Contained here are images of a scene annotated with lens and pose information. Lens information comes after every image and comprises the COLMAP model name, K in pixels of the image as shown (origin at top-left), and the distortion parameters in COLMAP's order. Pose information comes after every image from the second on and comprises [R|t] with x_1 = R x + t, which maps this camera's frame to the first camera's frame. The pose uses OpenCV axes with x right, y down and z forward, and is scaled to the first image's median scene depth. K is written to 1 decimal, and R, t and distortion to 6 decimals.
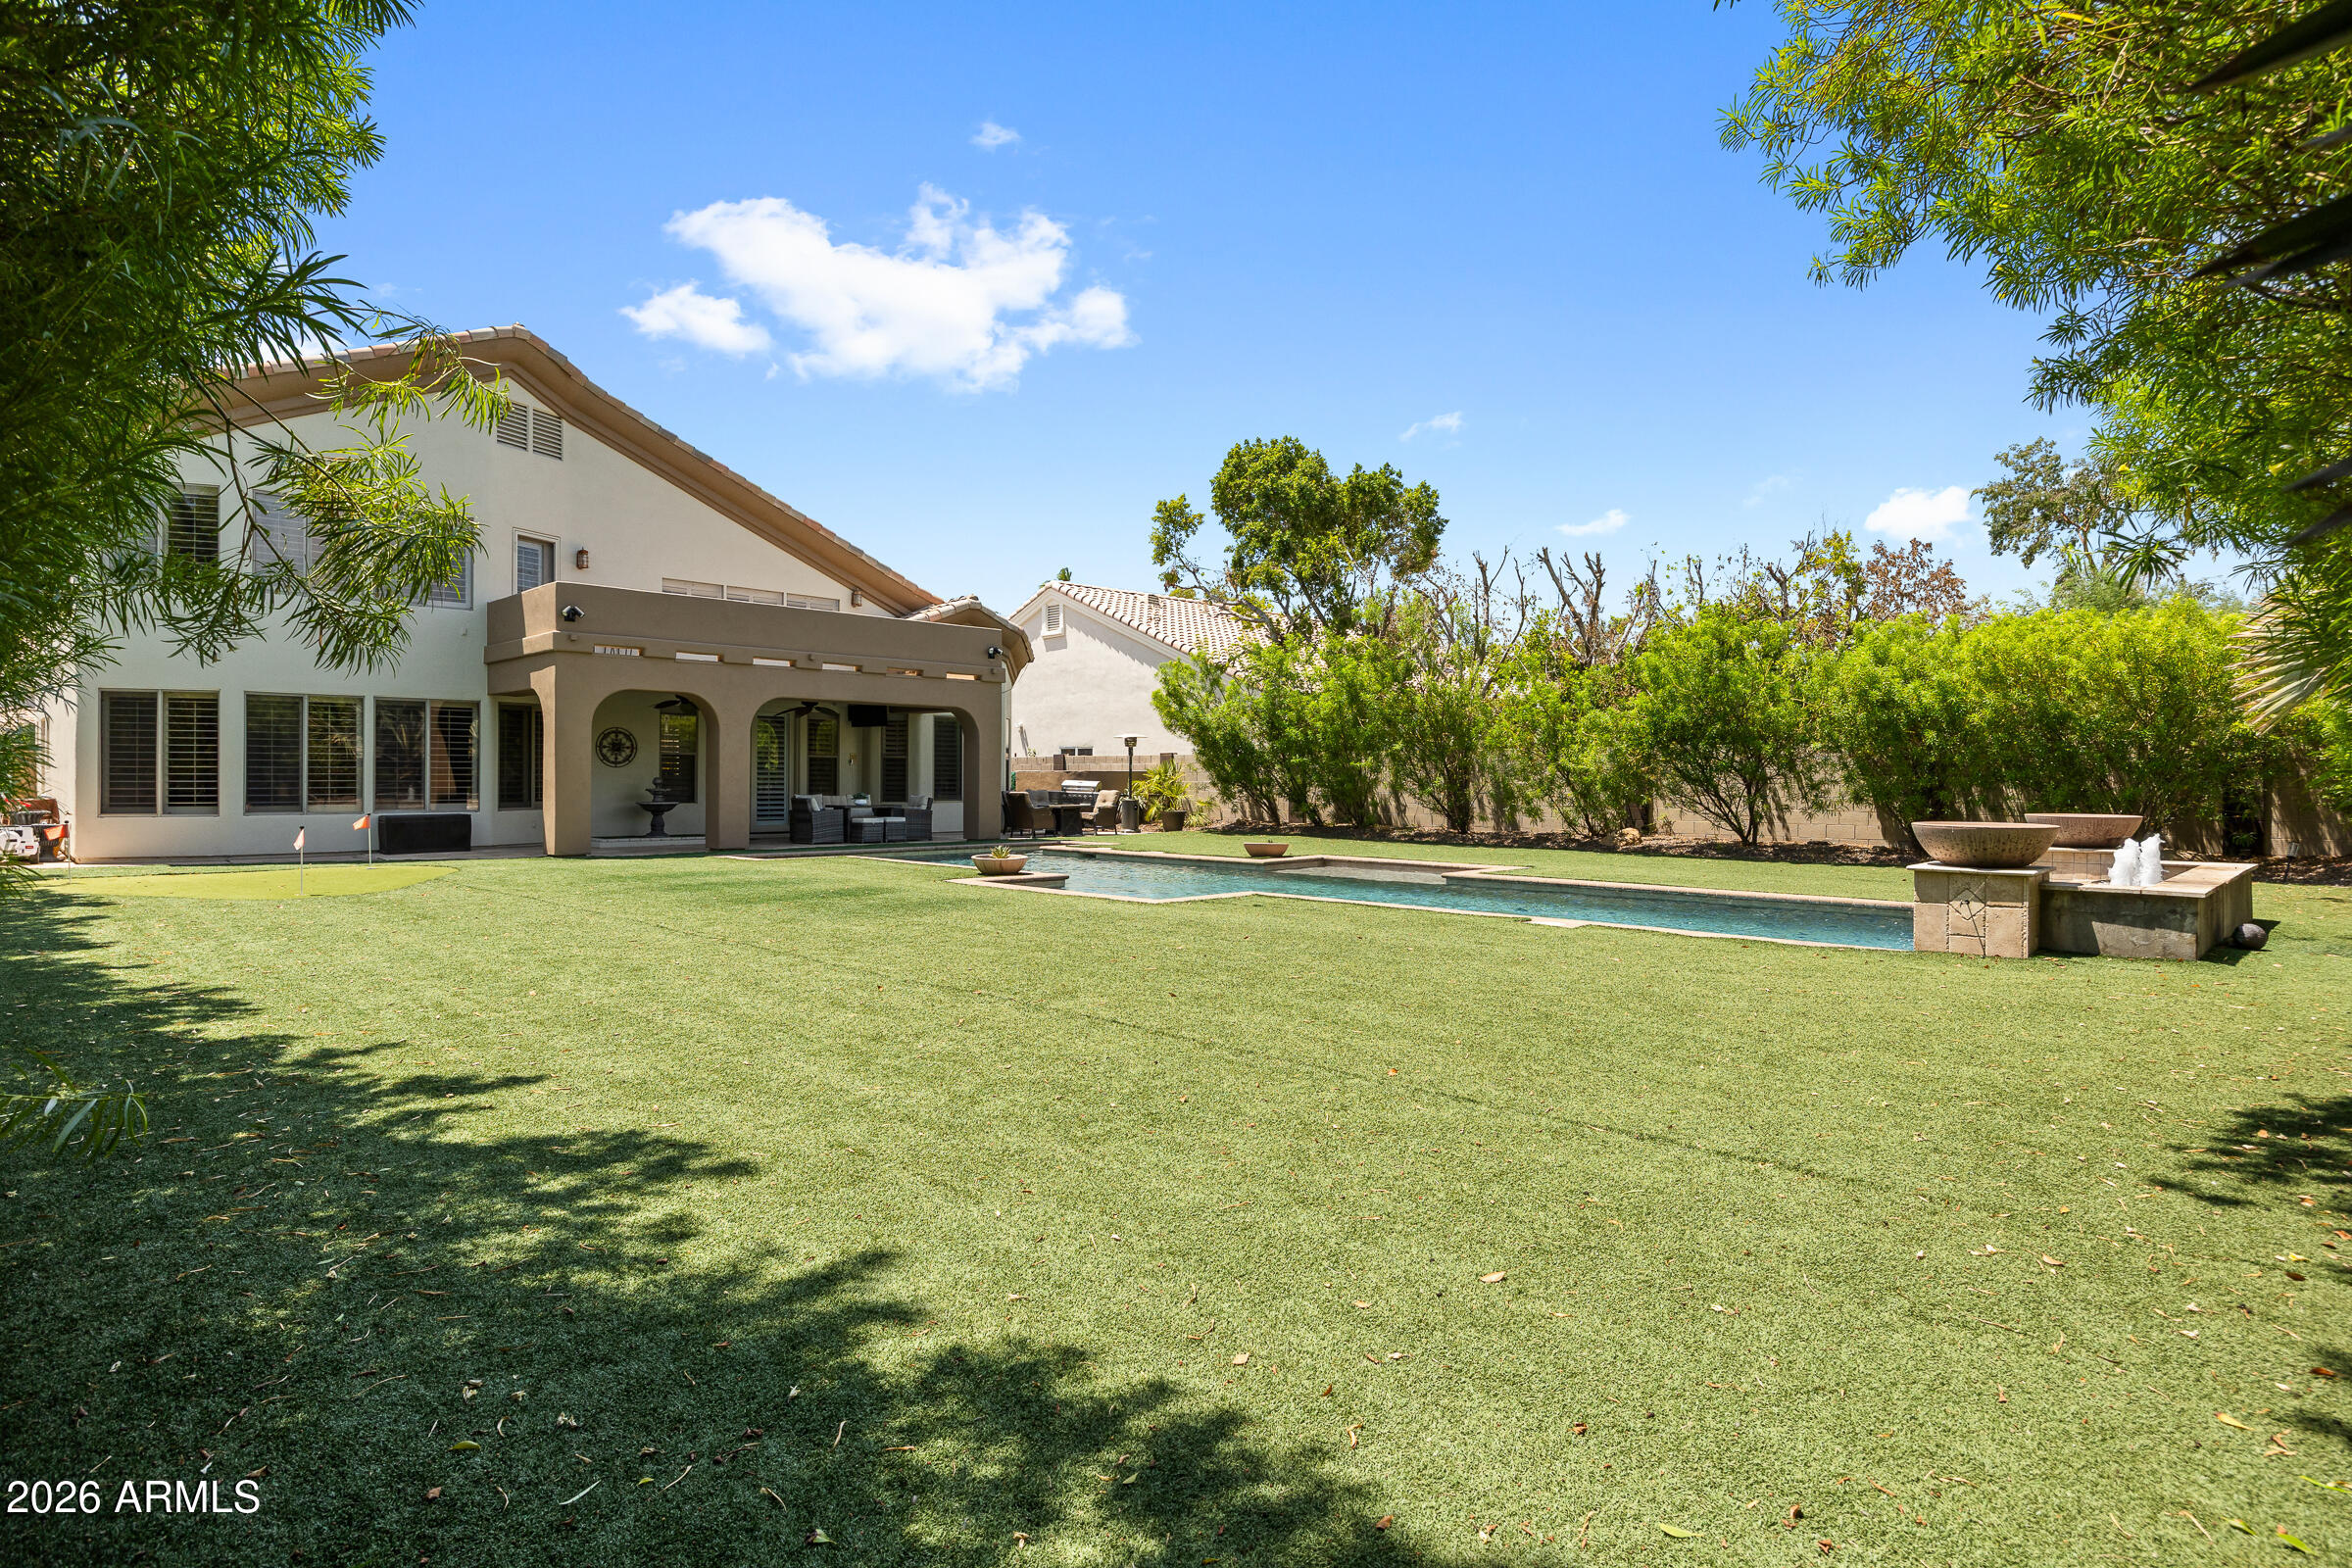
lens RADIAL K [[1281.9, 0, 1175.5], [0, 1281.9, 787.8], [0, 0, 1]] dist [0.000088, 0.000051]
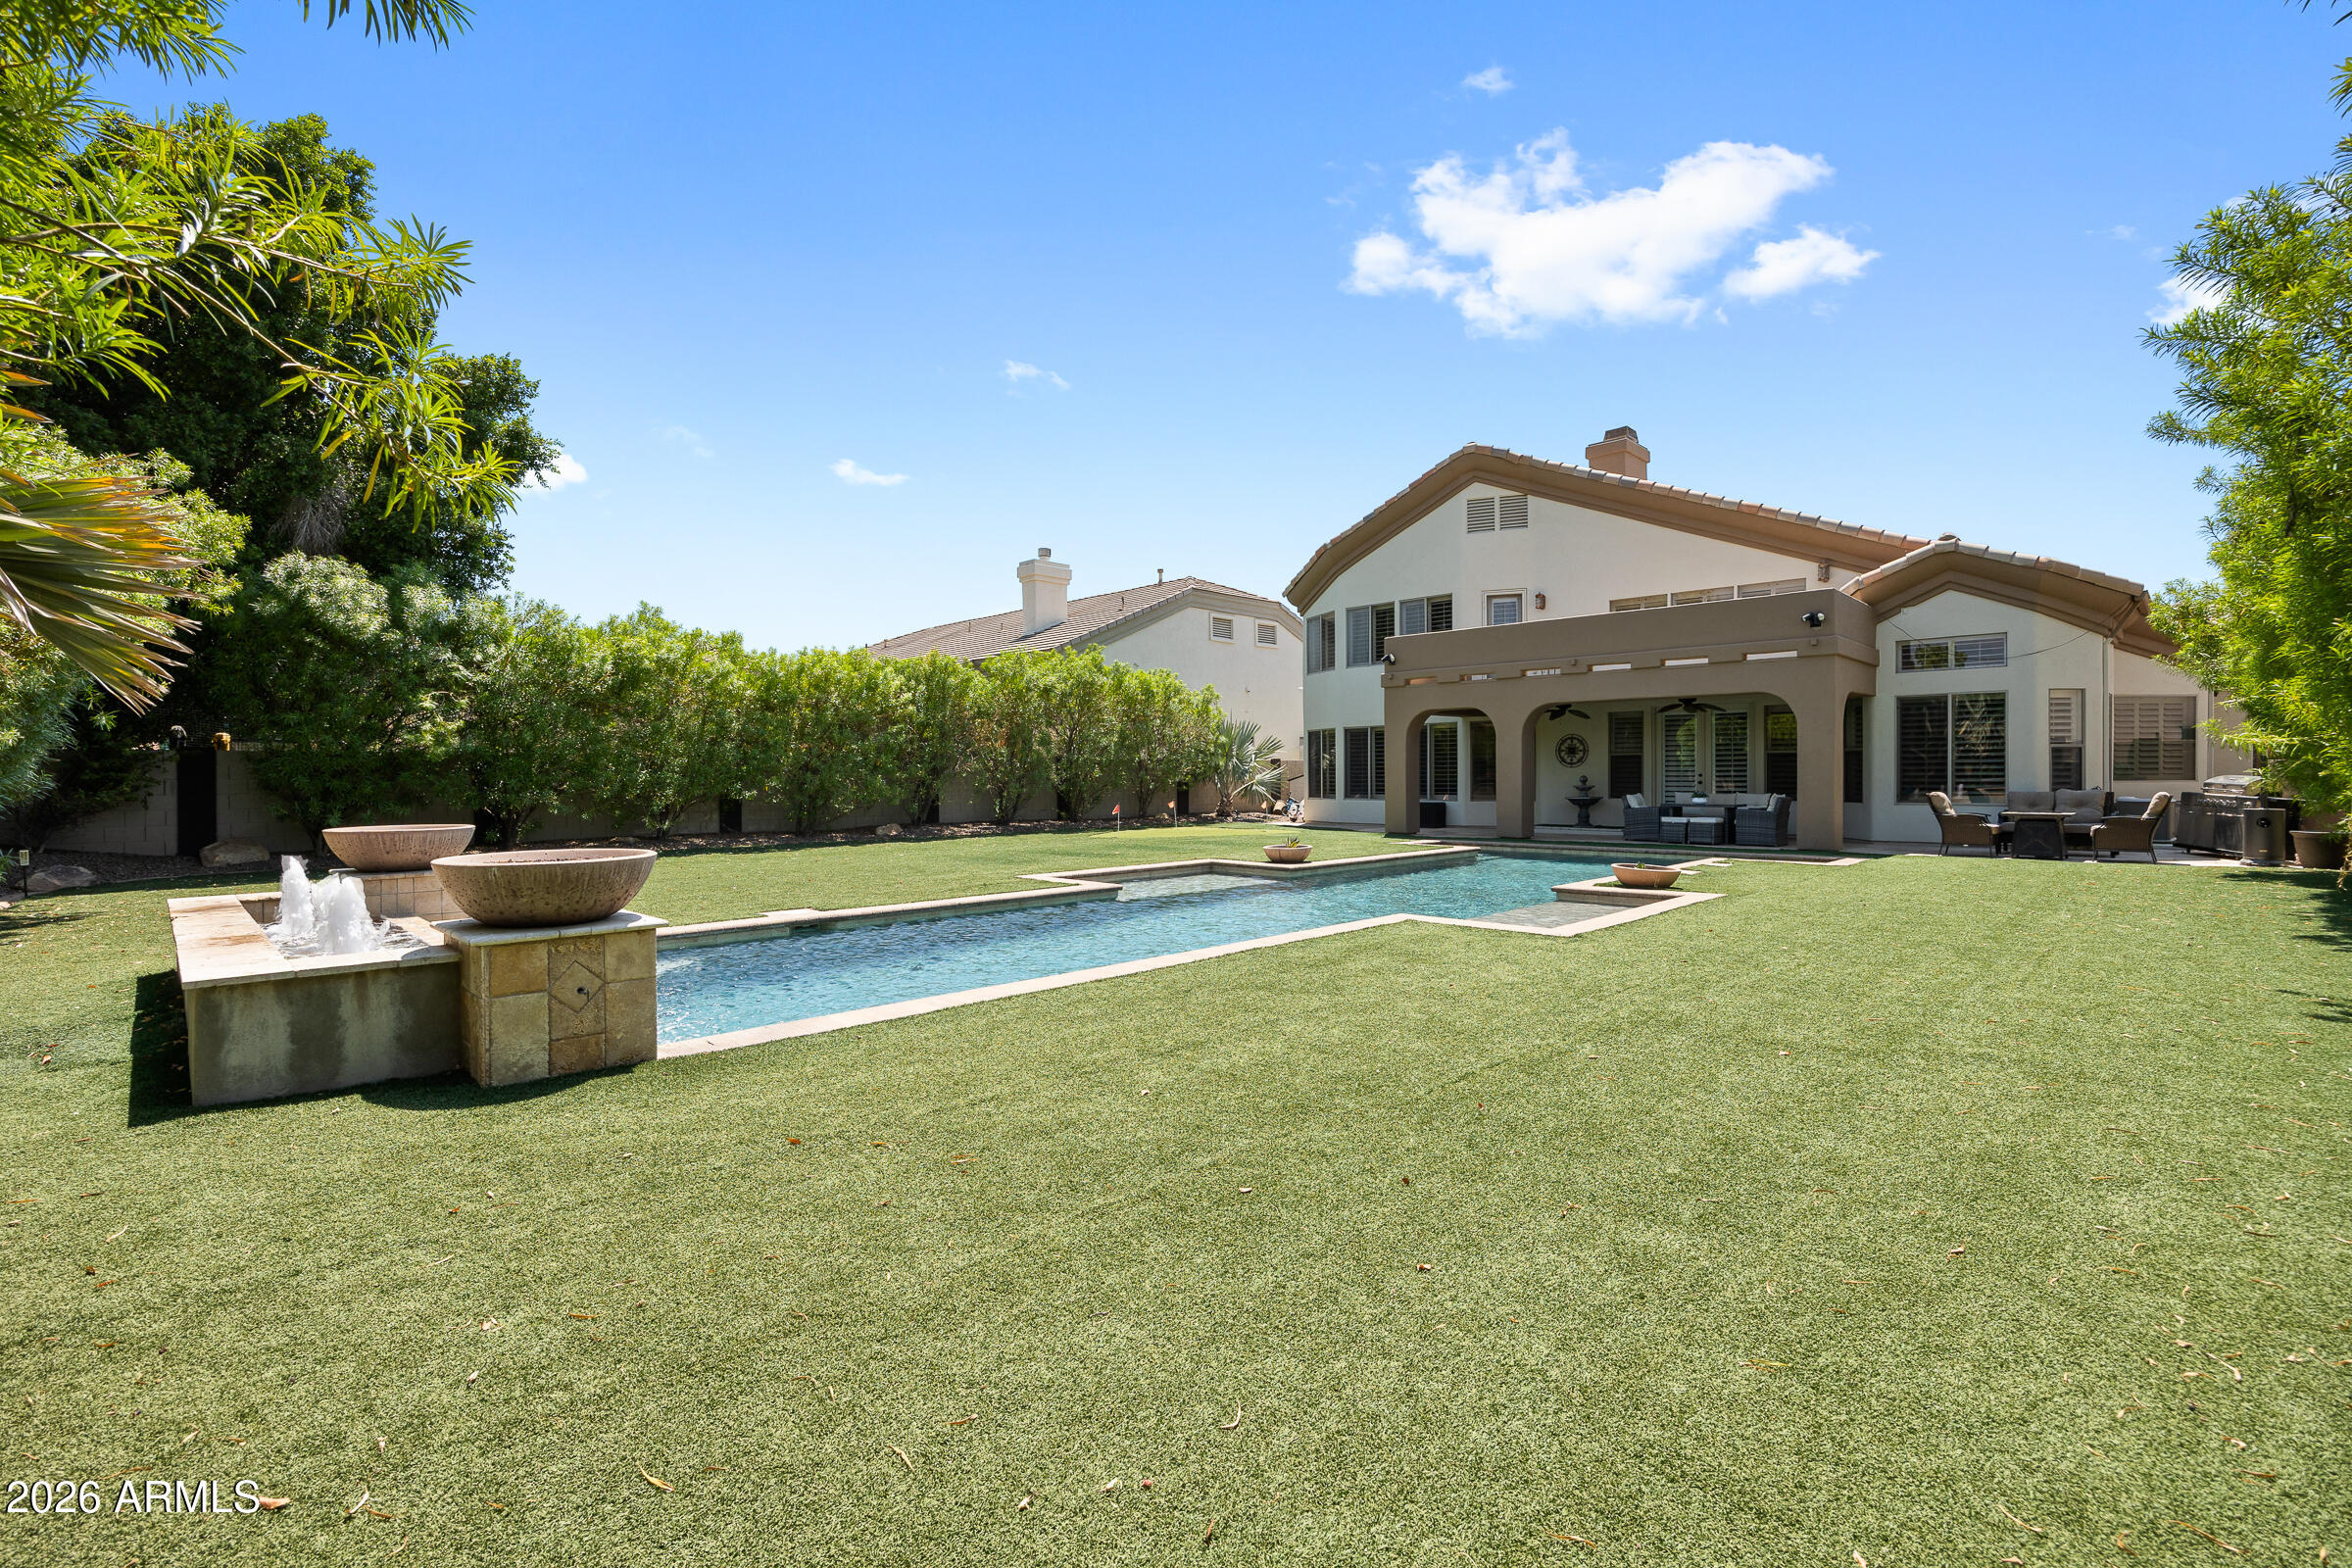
lens RADIAL K [[1016.8, 0, 1171.2], [0, 1016.8, 778.8], [0, 0, 1]] dist [-0.018467, 0.000518]
pose [[0.012436, 0.000488, -0.999923, 0.514866], [0.004326, 0.999990, 0.000542, -0.007573], [0.999913, -0.004332, 0.012433, 0.622086]]
